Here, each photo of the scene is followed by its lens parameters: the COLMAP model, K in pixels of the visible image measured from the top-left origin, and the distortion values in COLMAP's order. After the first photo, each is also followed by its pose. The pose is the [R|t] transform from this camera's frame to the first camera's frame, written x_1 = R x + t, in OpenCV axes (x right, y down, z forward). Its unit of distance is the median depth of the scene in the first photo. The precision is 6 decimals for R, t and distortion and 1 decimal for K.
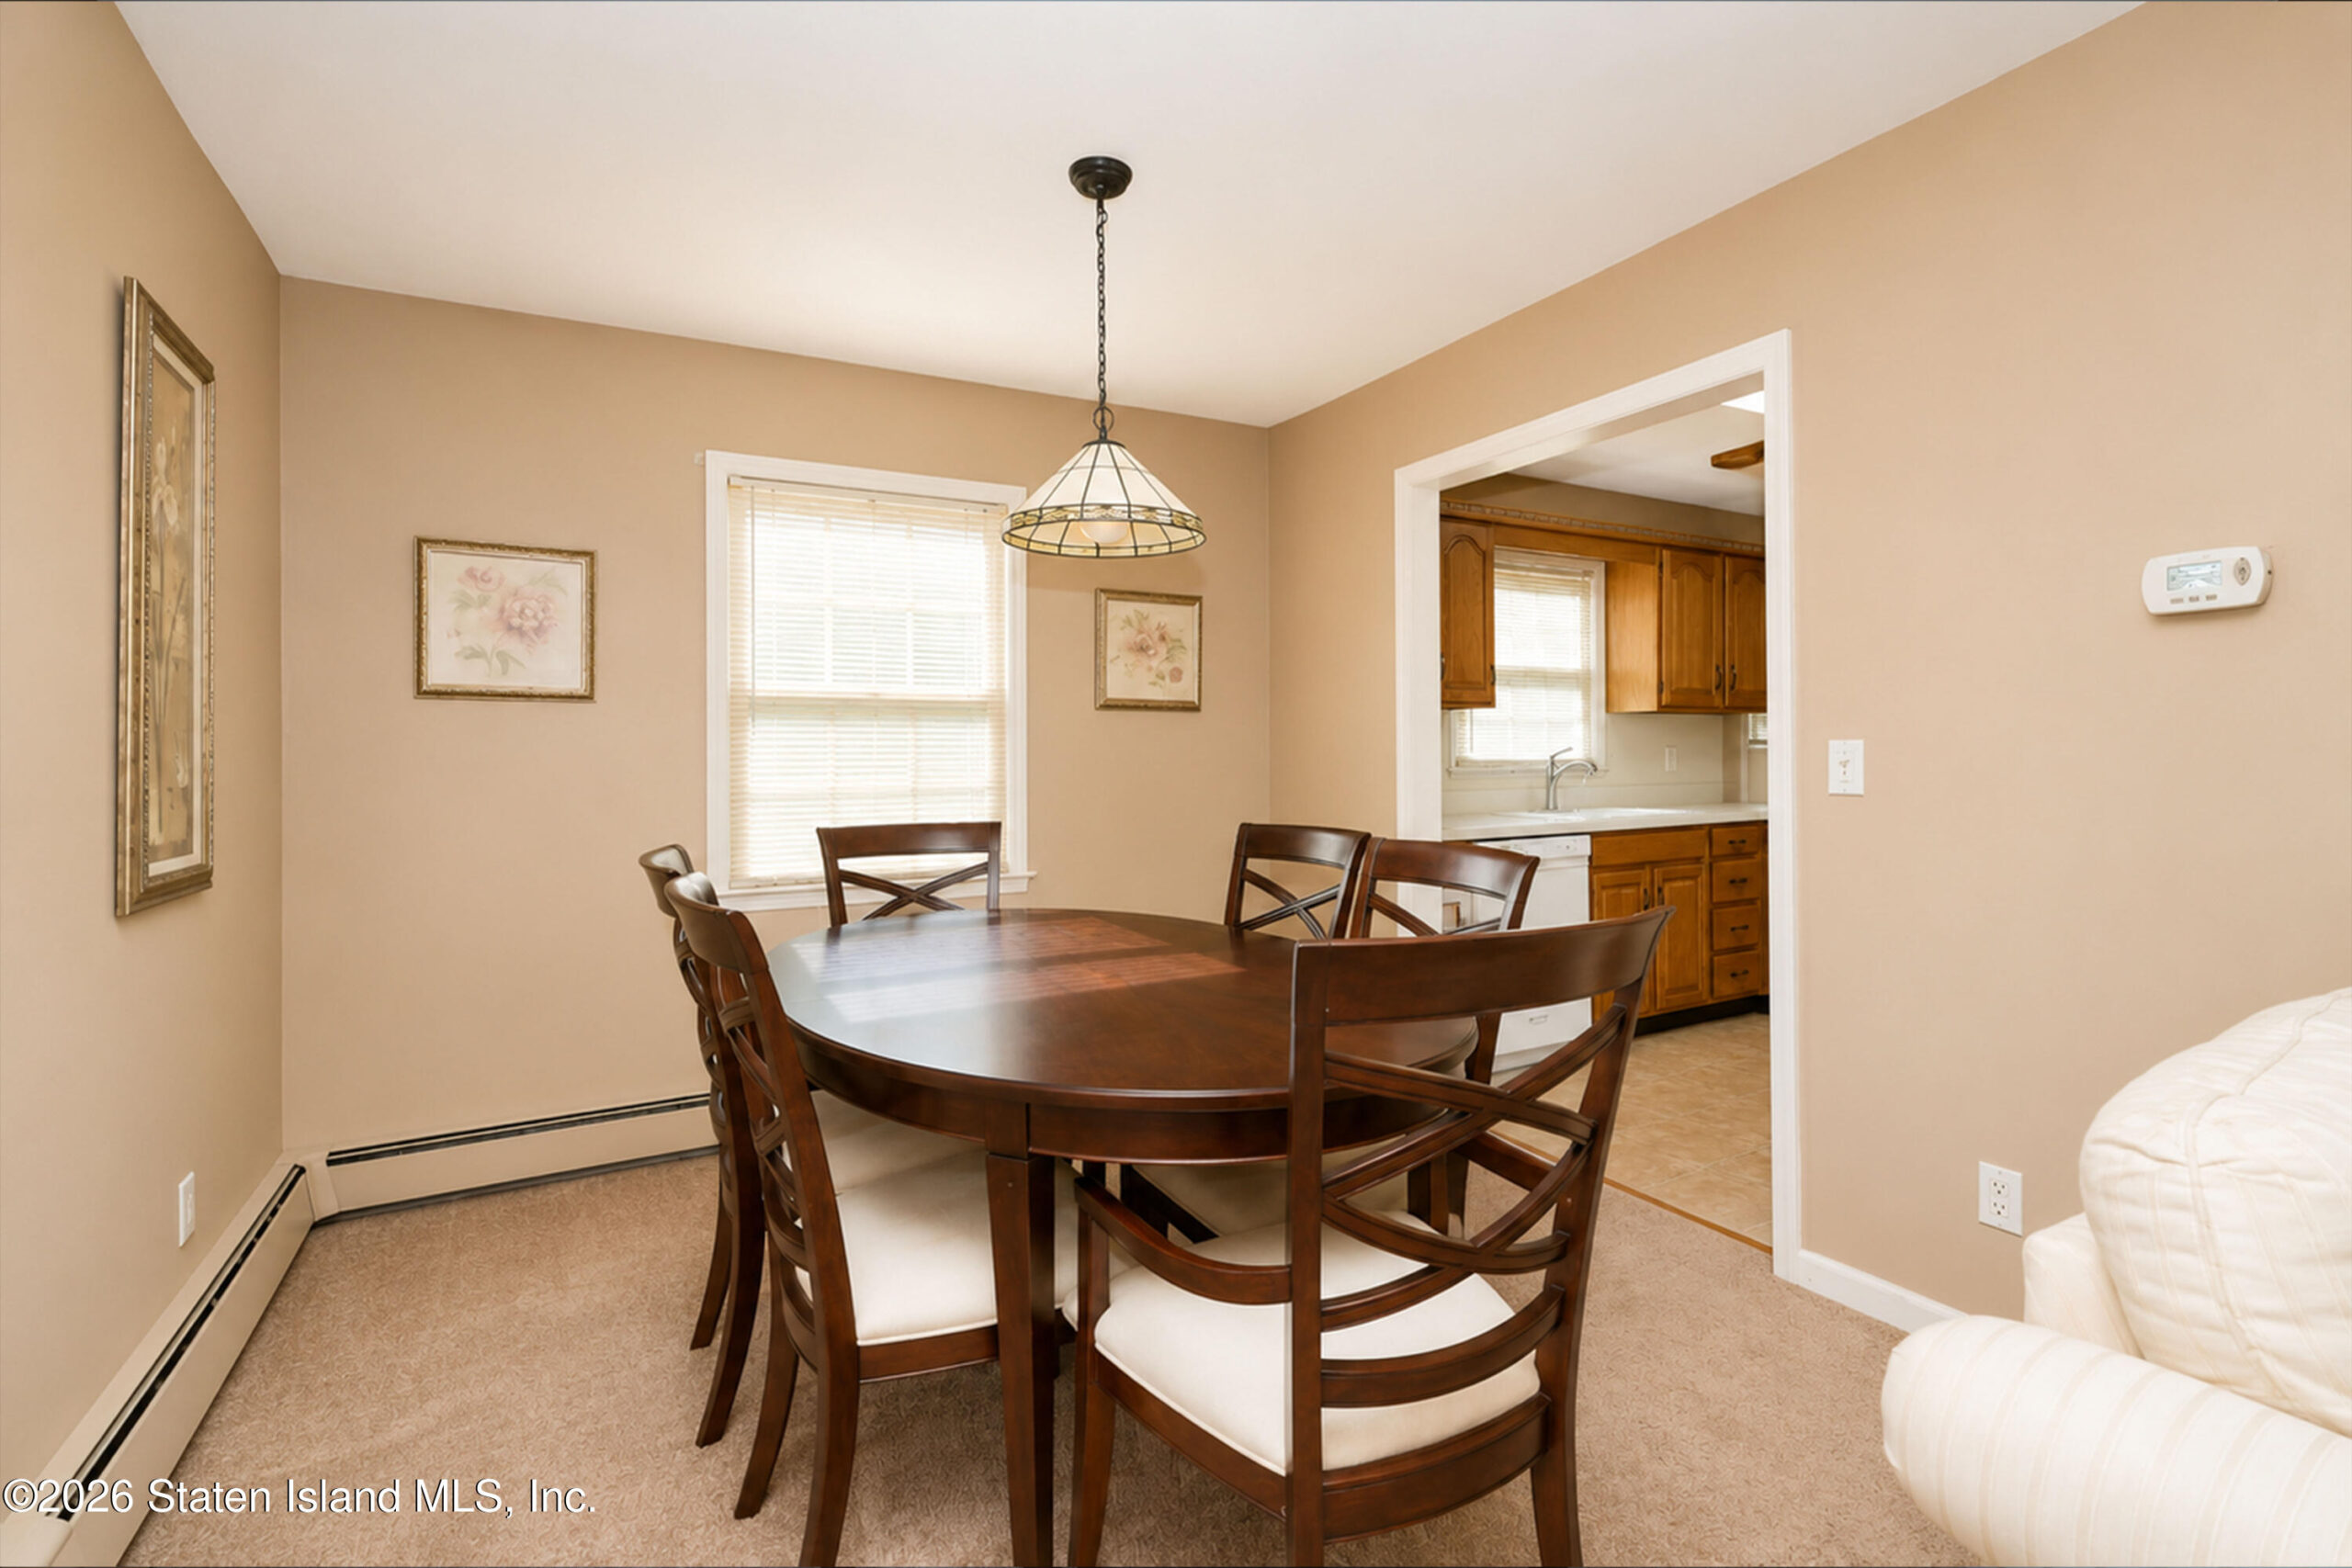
lens RADIAL K [[1031.3, 0, 1176.0], [0, 1031.3, 784.0], [0, 0, 1]] dist [-0.000185, 0.000047]
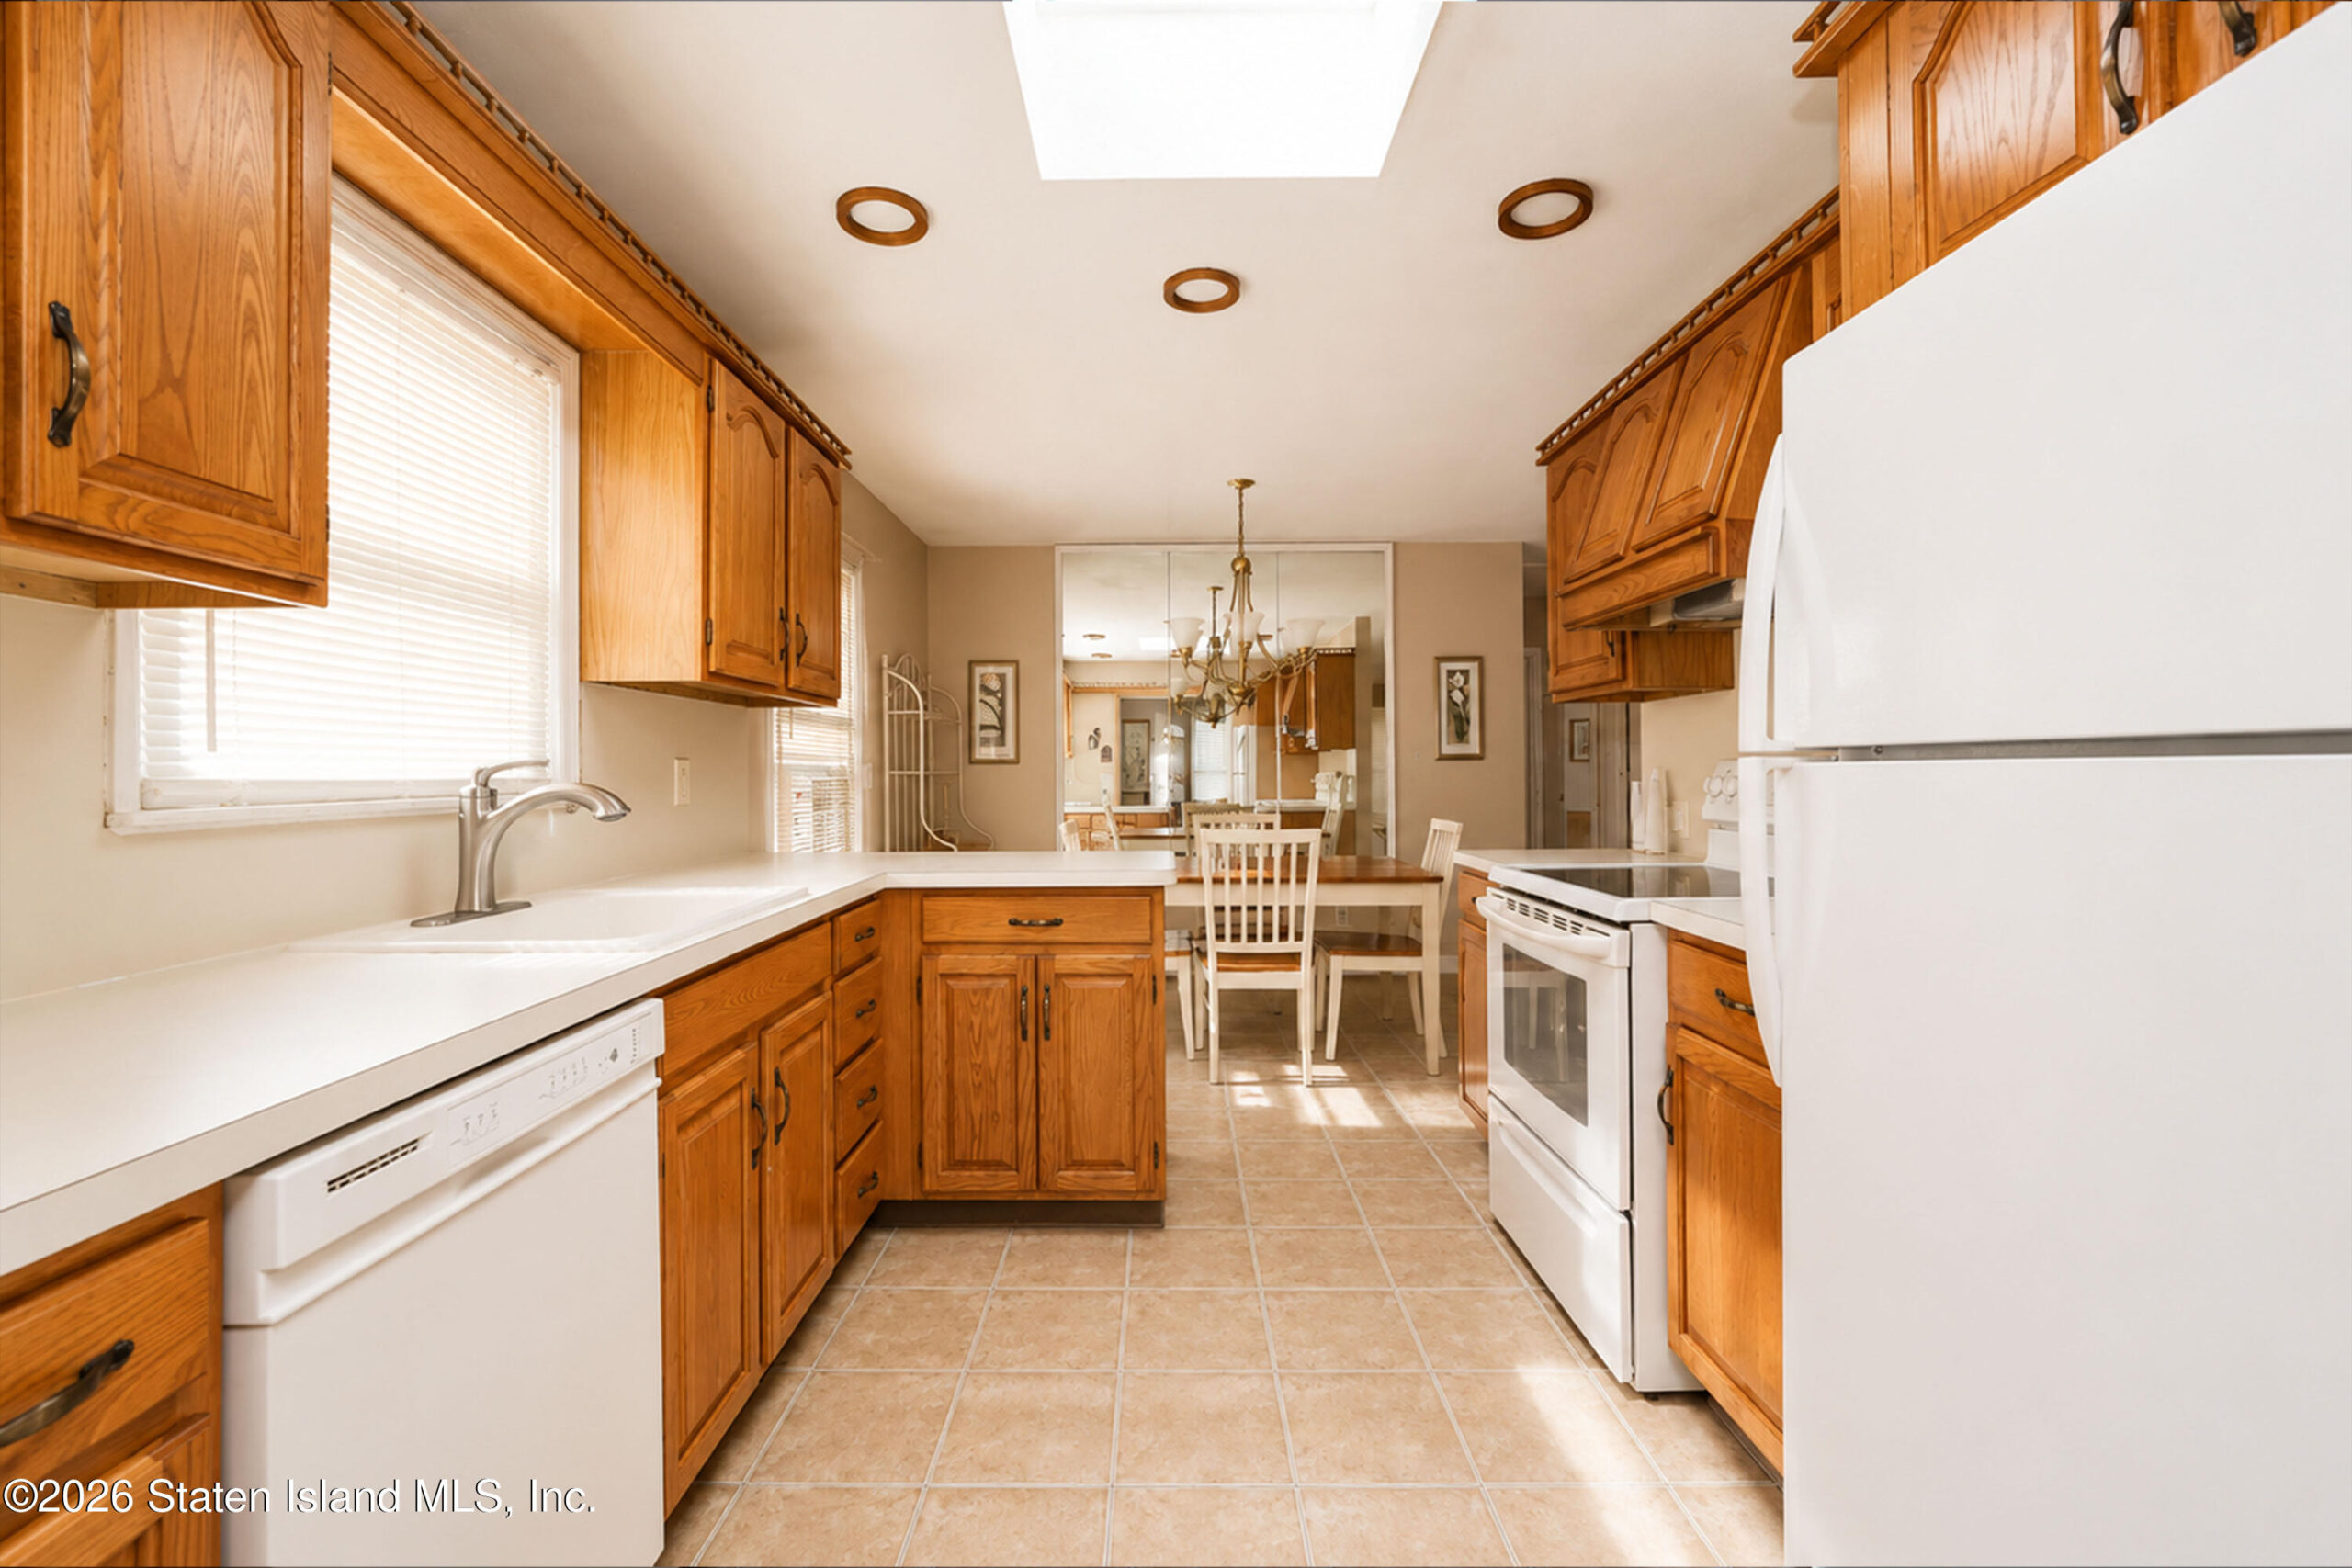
lens RADIAL K [[1031.3, 0, 1176.0], [0, 1031.3, 784.0], [0, 0, 1]] dist [-0.000185, 0.000047]
pose [[0.497768, 0.010245, 0.867250, 0.105861], [0.014880, 0.999682, -0.020350, -0.007217], [-0.867183, 0.023035, 0.497457, 0.387529]]
